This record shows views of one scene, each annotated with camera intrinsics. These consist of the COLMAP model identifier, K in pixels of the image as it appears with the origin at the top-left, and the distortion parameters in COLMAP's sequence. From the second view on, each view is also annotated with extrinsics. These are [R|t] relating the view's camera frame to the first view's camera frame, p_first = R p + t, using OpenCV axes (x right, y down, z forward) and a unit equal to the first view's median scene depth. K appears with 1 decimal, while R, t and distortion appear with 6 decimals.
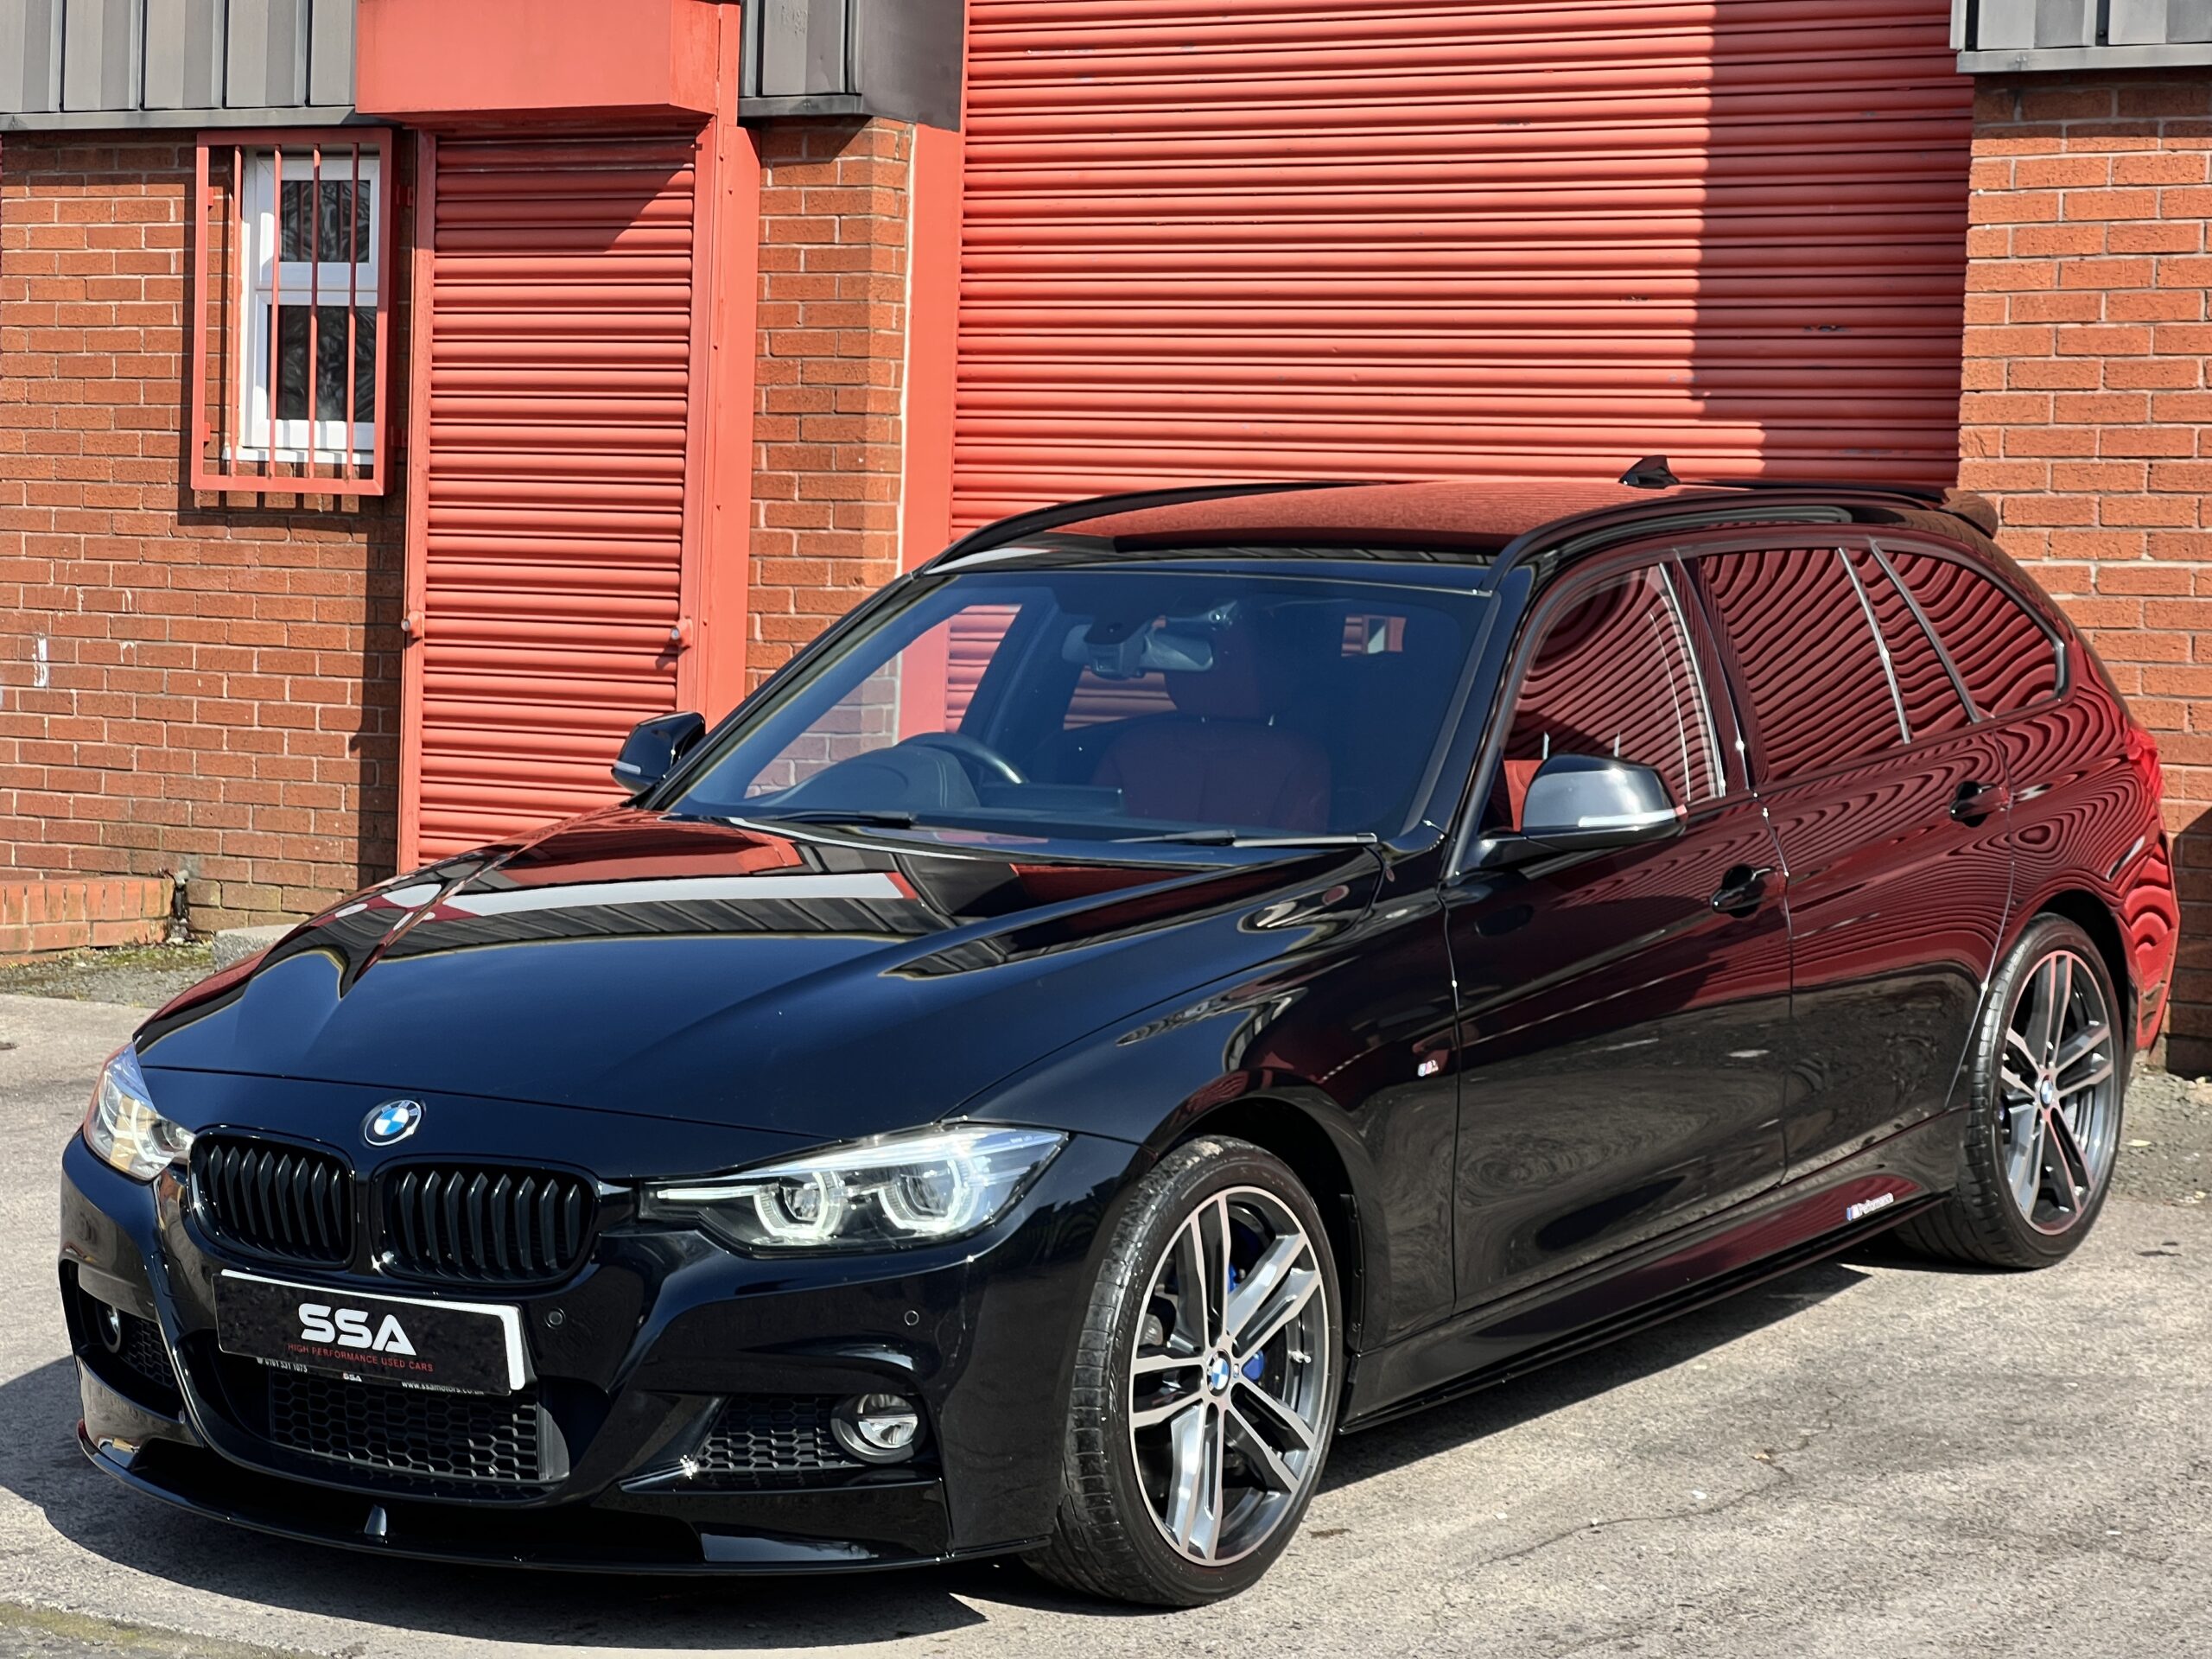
lens RADIAL K [[5019.9, 0, 1077.2], [0, 5019.9, 783.3], [0, 0, 1]] dist [0.220917, 0.000000]
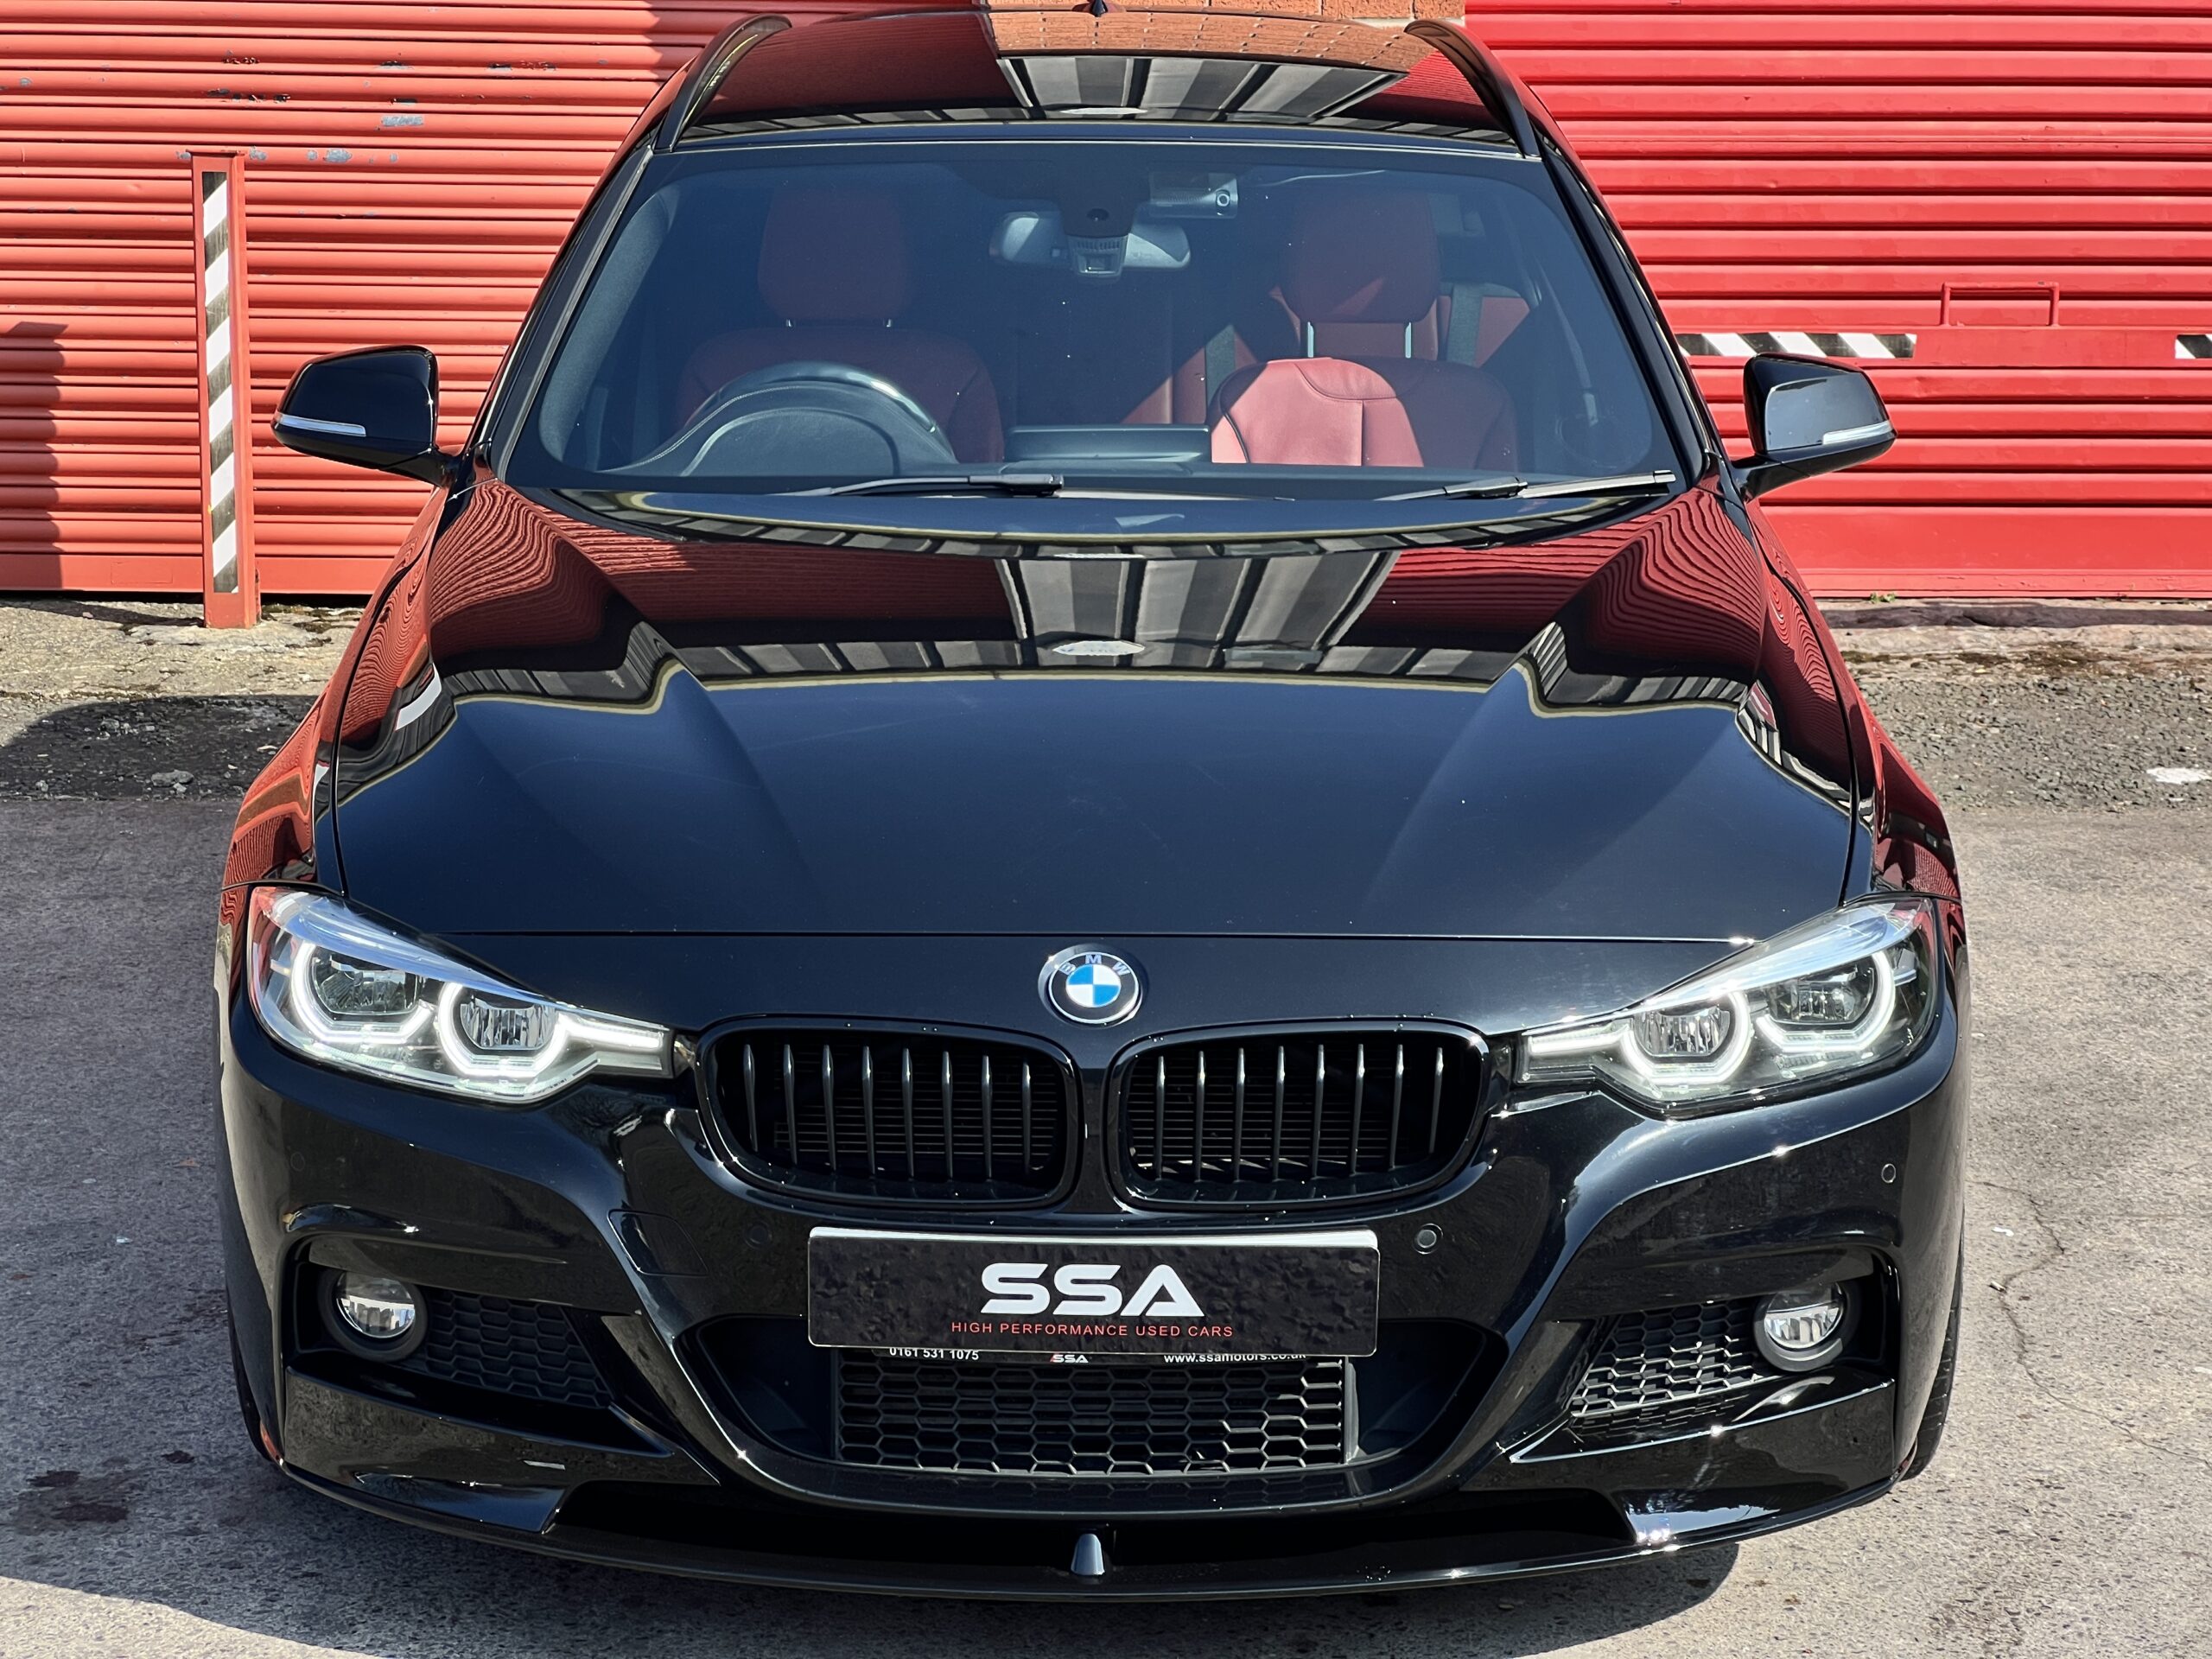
lens RADIAL K [[5019.9, 0, 1113.1], [0, 5019.9, 787.6], [0, 0, 1]] dist [0.220917, 0.000000]
pose [[0.825100, -0.093090, 0.557264, -0.309209], [0.037335, 0.993161, 0.110626, -0.021256], [-0.563751, -0.070473, 0.822933, 0.264393]]
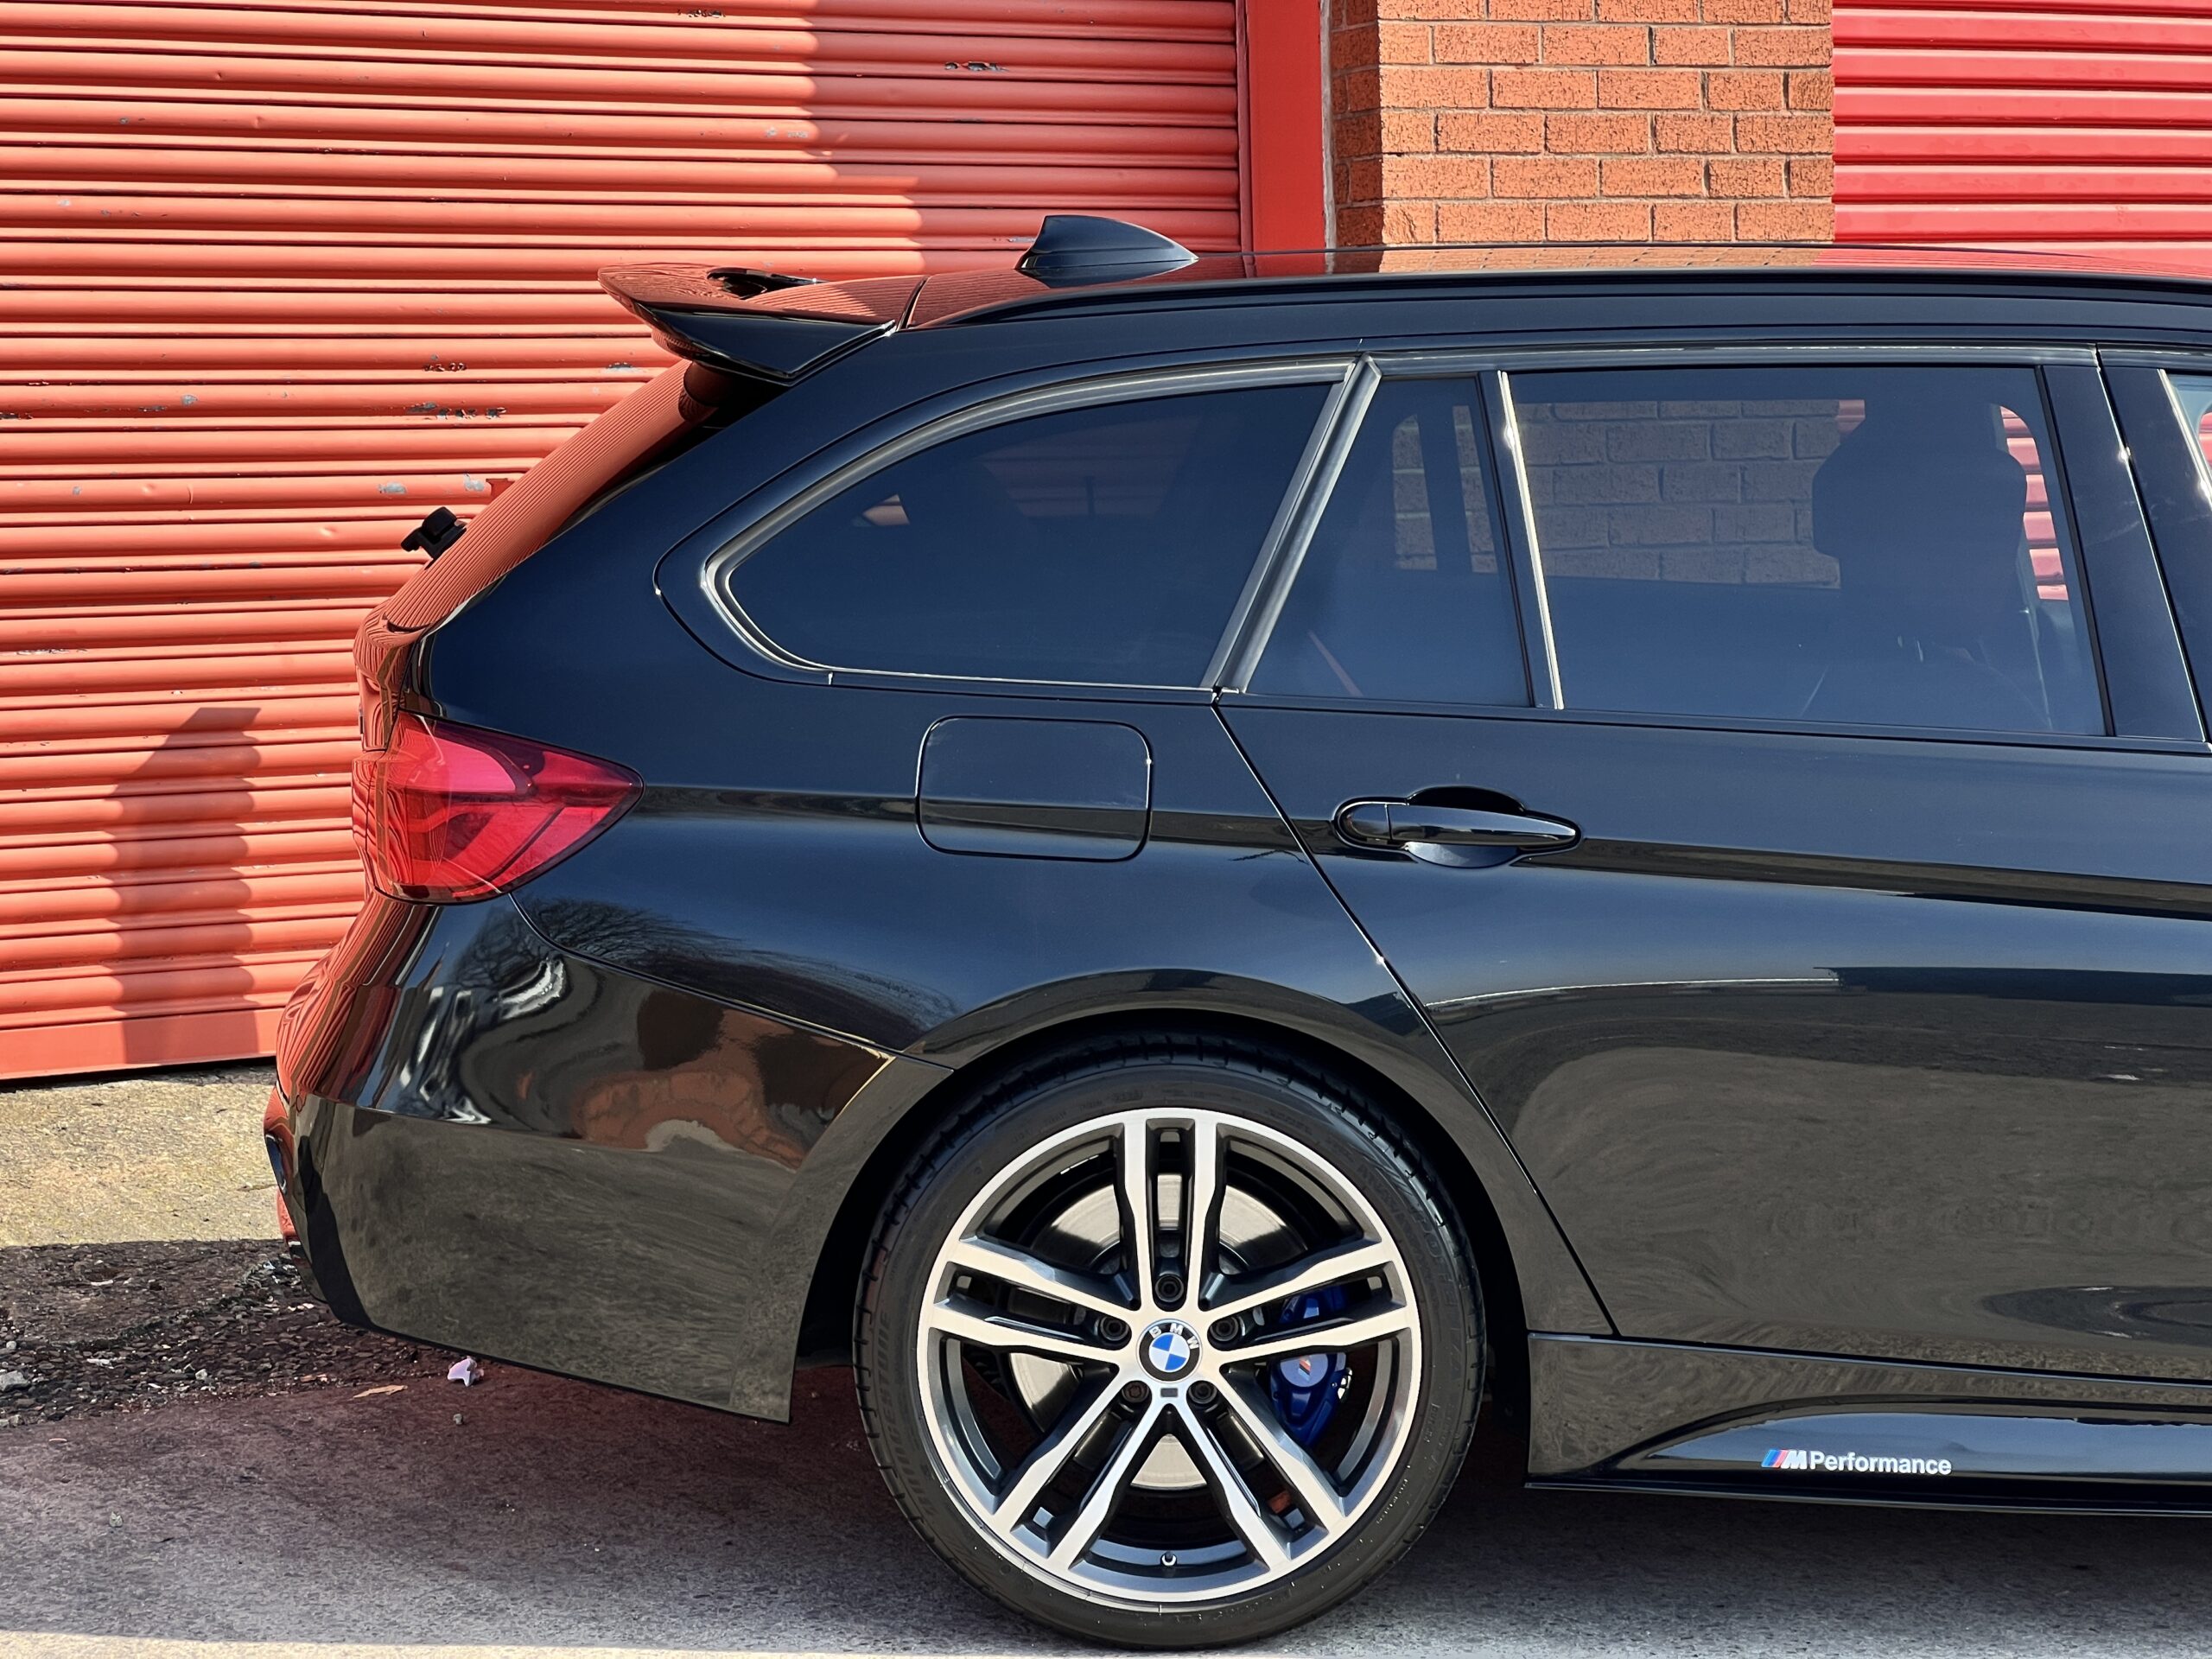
lens RADIAL K [[5019.9, 0, 1067.2], [0, 5019.9, 806.1], [0, 0, 1]] dist [0.220917, 0.000000]
pose [[0.471497, -0.100139, 0.876164, -0.508856], [0.070425, 0.994634, 0.075782, -0.042138], [-0.879051, 0.025973, 0.476019, 0.698772]]
